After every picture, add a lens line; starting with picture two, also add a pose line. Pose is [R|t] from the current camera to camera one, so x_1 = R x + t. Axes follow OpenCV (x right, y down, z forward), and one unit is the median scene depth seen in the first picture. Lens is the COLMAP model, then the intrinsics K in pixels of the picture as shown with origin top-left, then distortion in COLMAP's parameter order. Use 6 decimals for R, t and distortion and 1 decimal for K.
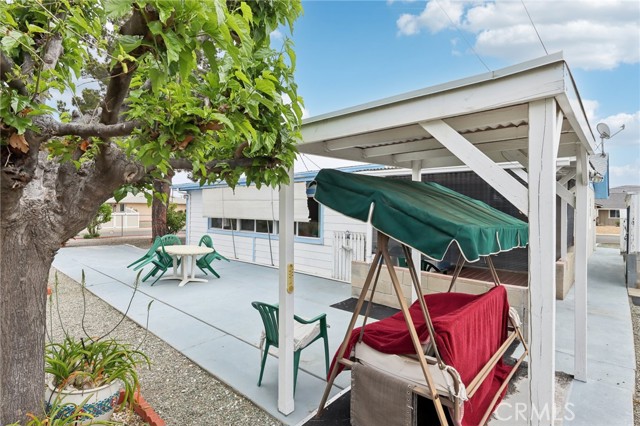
lens RADIAL K [[327.0, 0, 326.9], [0, 327.0, 214.0], [0, 0, 1]] dist [0.014093, -0.000935]
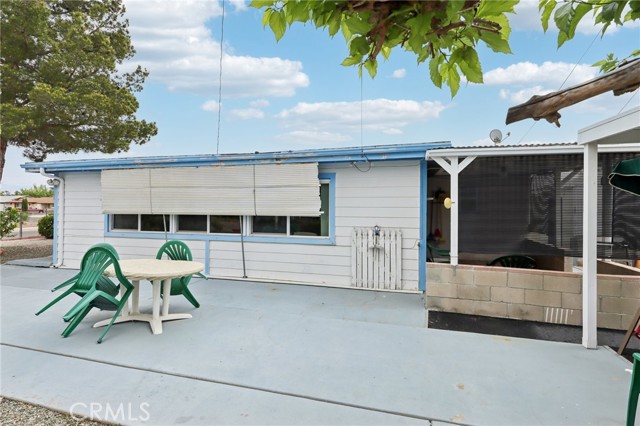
lens RADIAL K [[337.8, 0, 314.3], [0, 337.8, 209.5], [0, 0, 1]] dist [-0.000060, 0.000054]
pose [[0.912295, -0.024368, 0.408809, -0.368991], [0.017911, 0.999647, 0.019618, -0.006469], [-0.409143, -0.010575, 0.912409, 0.281377]]
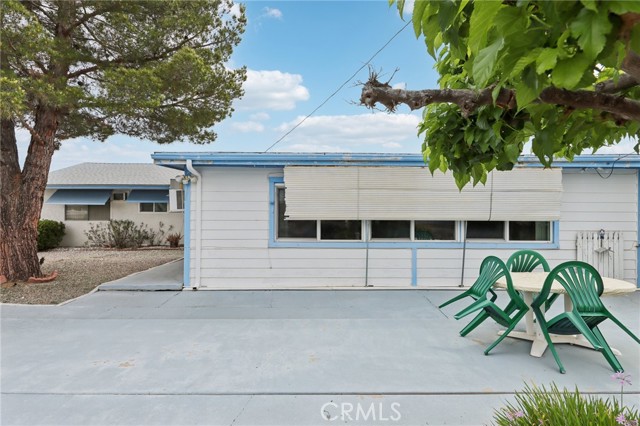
lens RADIAL K [[327.0, 0, 321.5], [0, 327.0, 209.9], [0, 0, 1]] dist [0.014093, -0.000935]
pose [[0.748549, -0.020278, 0.662770, -0.936014], [0.012904, 0.999788, 0.016015, -0.019663], [-0.662954, -0.003435, 0.748652, 0.758622]]
